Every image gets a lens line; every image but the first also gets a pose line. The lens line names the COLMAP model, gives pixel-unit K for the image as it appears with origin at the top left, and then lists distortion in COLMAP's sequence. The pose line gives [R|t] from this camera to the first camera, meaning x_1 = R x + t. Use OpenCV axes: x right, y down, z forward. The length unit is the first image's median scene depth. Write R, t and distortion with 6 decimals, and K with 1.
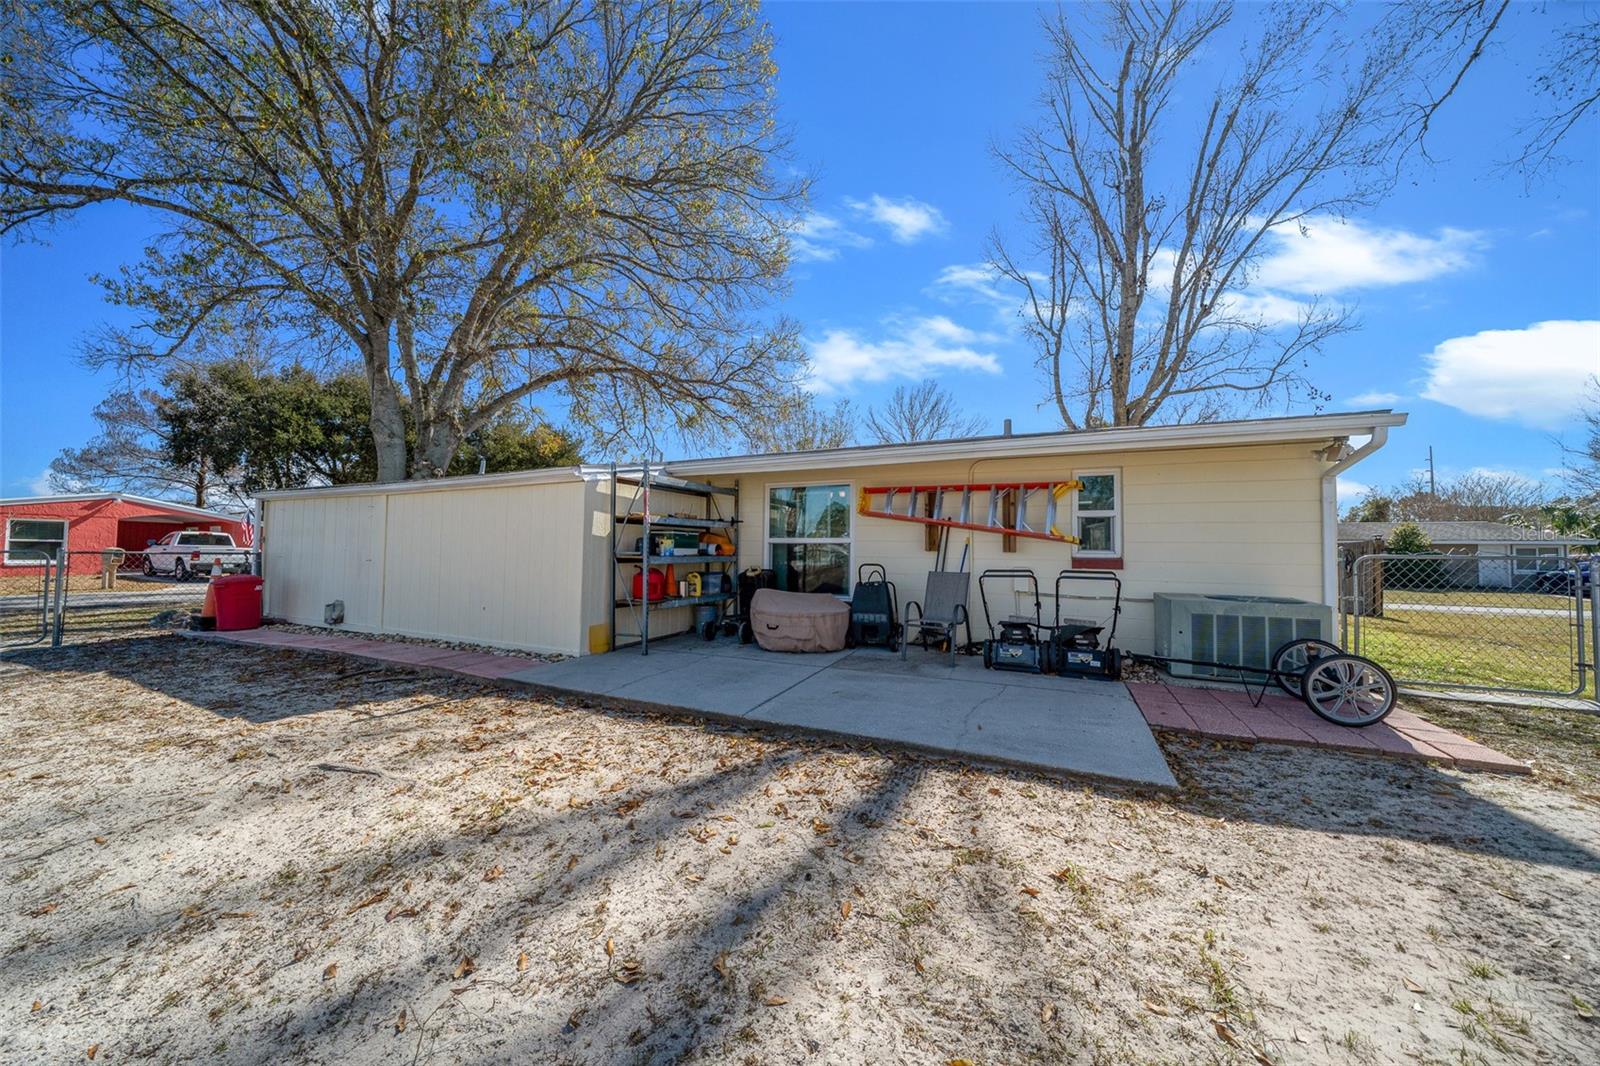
lens RADIAL K [[545.2, 0, 798.3], [0, 545.2, 544.5], [0, 0, 1]] dist [-0.001984, -0.000051]
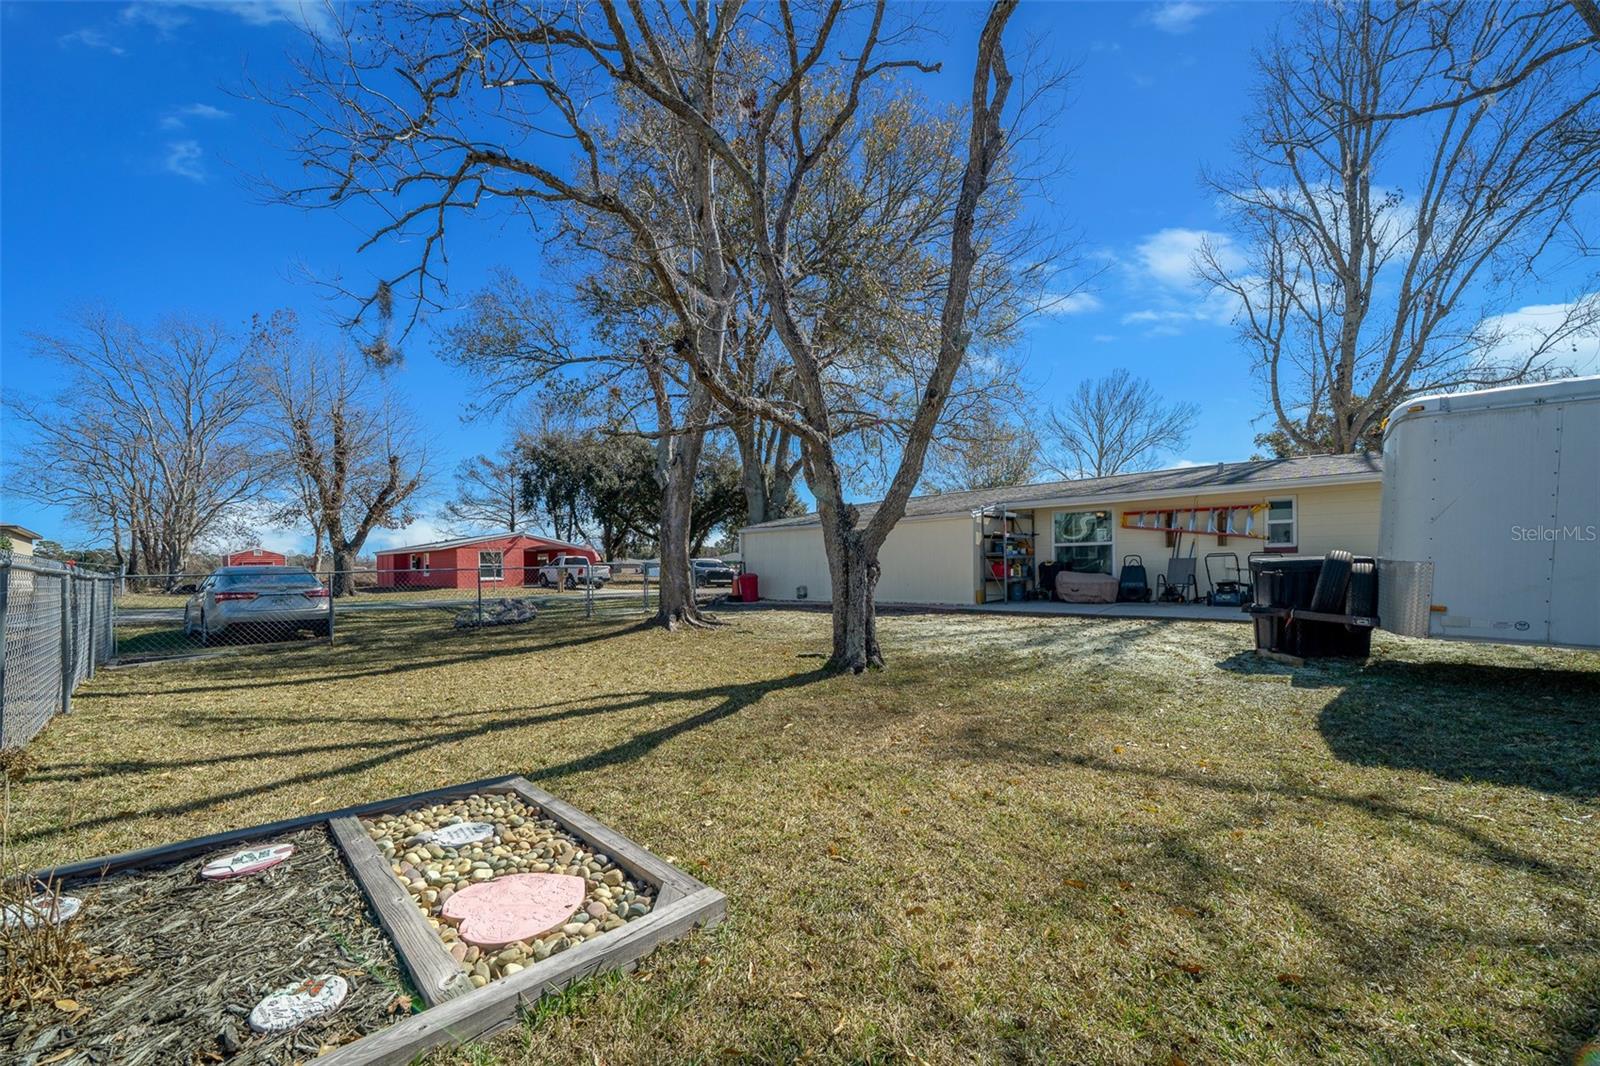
lens RADIAL K [[544.6, 0, 798.9], [0, 544.6, 578.8], [0, 0, 1]] dist [-0.005906, 0.000013]
pose [[0.956814, -0.019420, -0.290052, -0.359486], [0.031707, 0.998785, 0.037724, 0.009926], [0.288967, -0.045292, 0.956267, -0.932300]]
